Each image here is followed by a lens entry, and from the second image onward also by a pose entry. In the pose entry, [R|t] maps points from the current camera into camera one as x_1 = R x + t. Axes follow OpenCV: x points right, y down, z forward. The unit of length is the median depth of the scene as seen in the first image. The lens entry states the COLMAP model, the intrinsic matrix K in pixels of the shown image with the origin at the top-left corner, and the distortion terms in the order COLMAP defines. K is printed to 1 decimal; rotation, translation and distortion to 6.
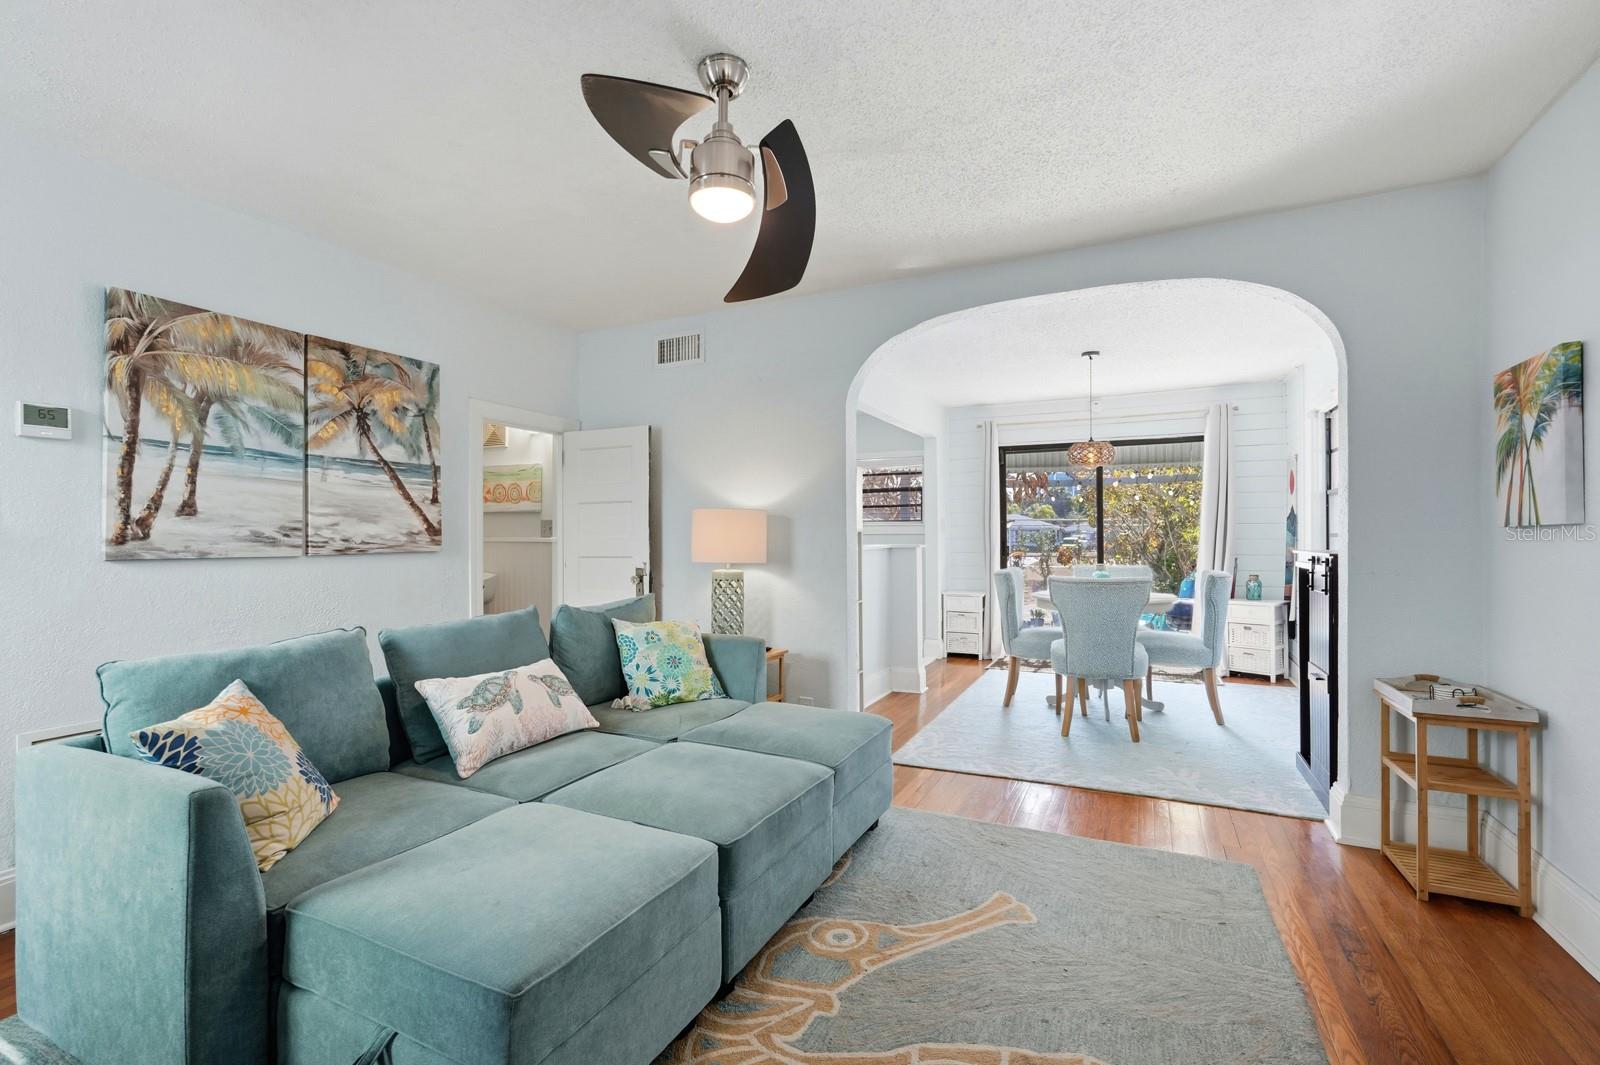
lens RADIAL K [[712.7, 0, 800.0], [0, 712.7, 532.5], [0, 0, 1]] dist [-0.001228, 0.000704]
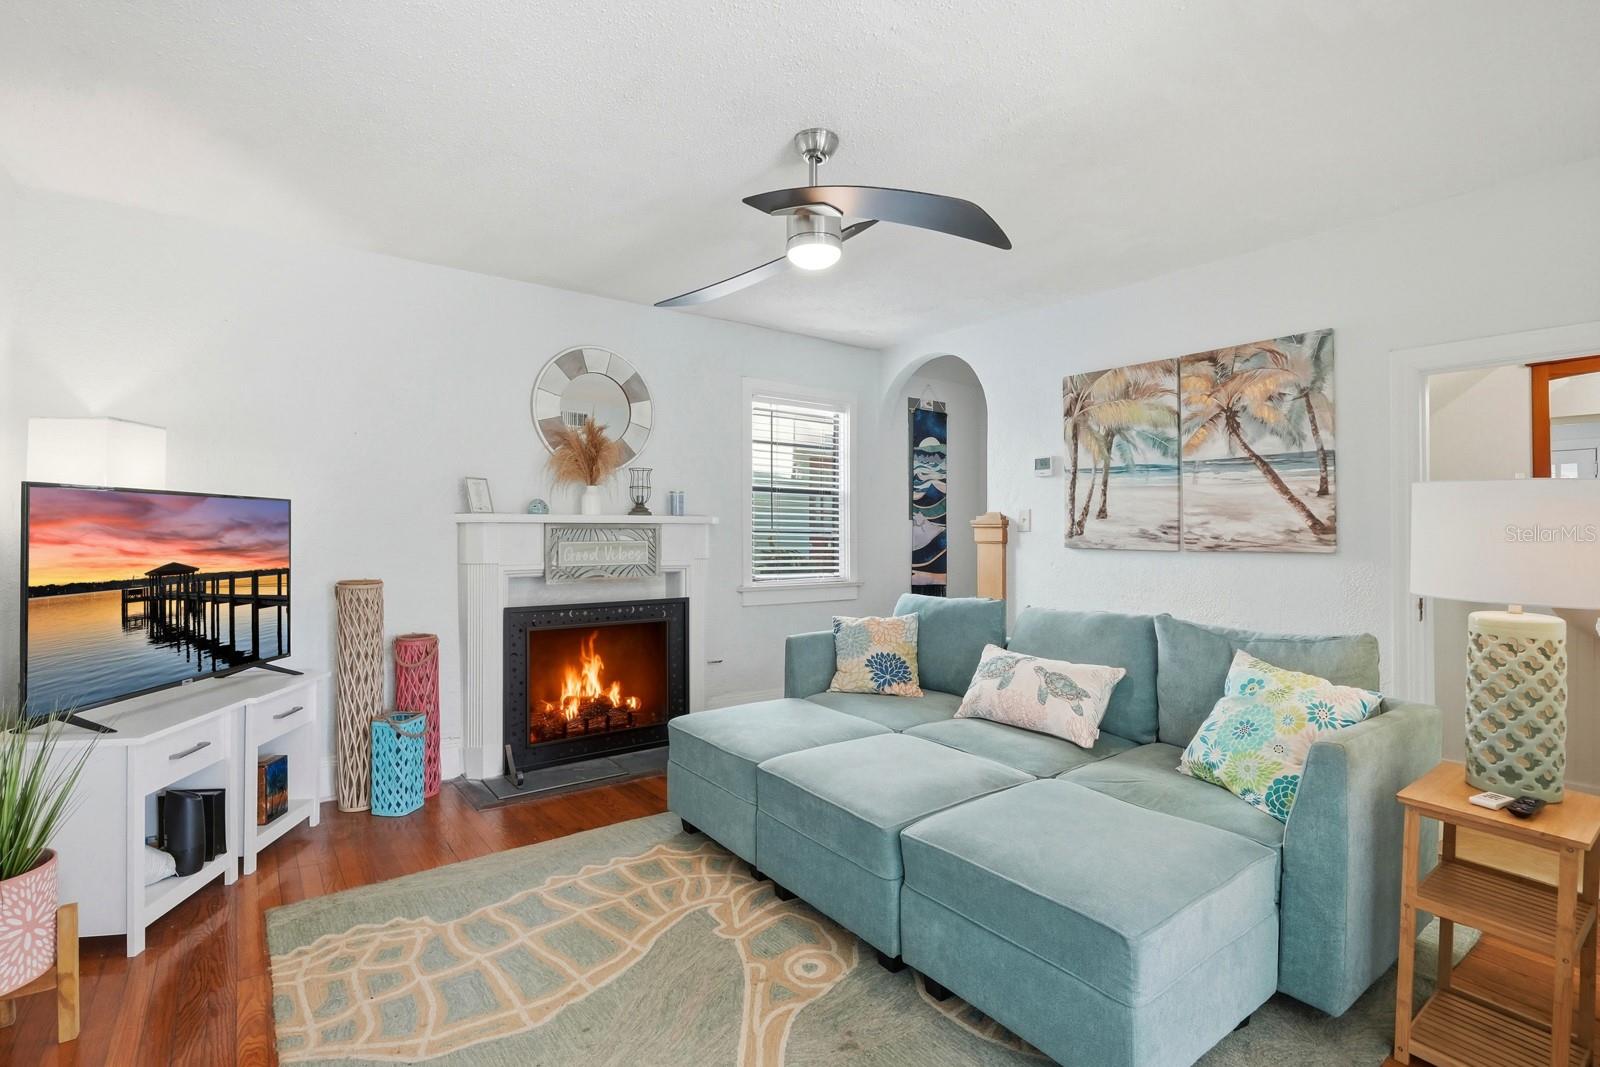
lens RADIAL K [[755.1, 0, 801.3], [0, 755.1, 524.3], [0, 0, 1]] dist [-0.002077, 0.000299]
pose [[-0.458209, -0.003291, -0.888838, 0.646901], [0.003288, 0.999980, -0.005397, -0.004877], [0.888838, -0.005395, -0.458189, 0.992131]]
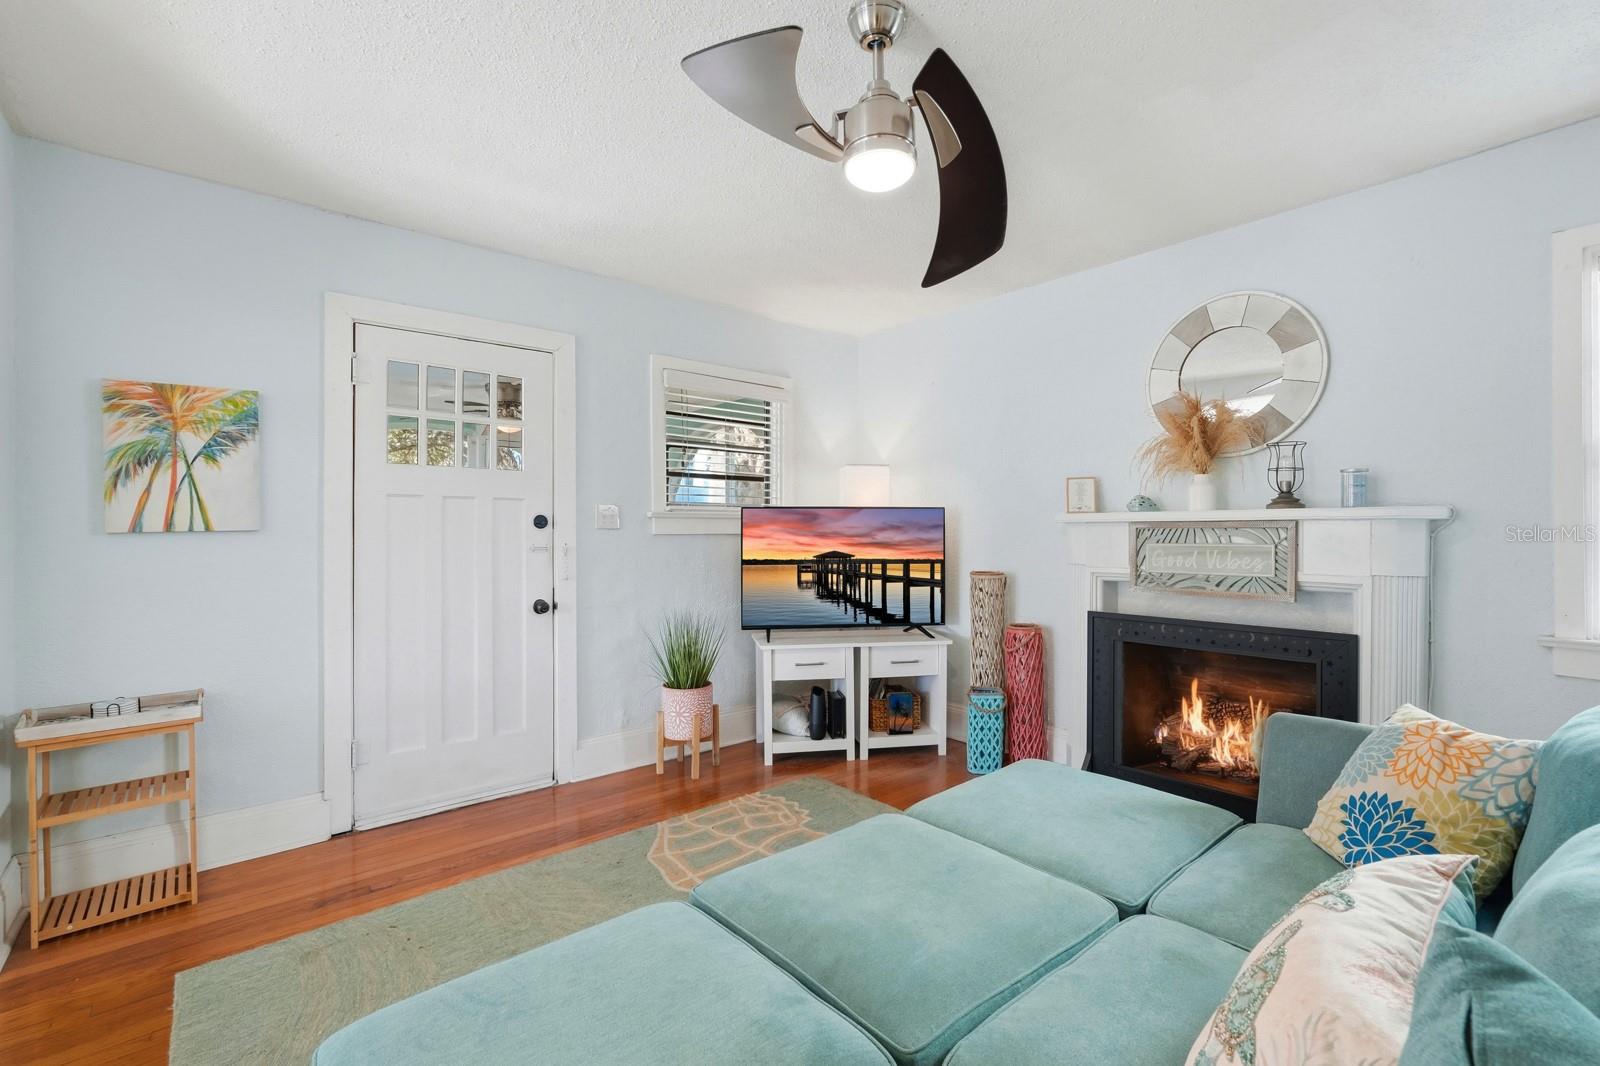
lens RADIAL K [[706.4, 0, 807.2], [0, 706.4, 568.7], [0, 0, 1]] dist [-0.000877, 0.000102]
pose [[-0.919686, -0.014994, 0.392368, -0.233397], [0.004058, 0.998854, 0.047681, 0.002207], [-0.392633, 0.045444, -0.918572, 1.172680]]
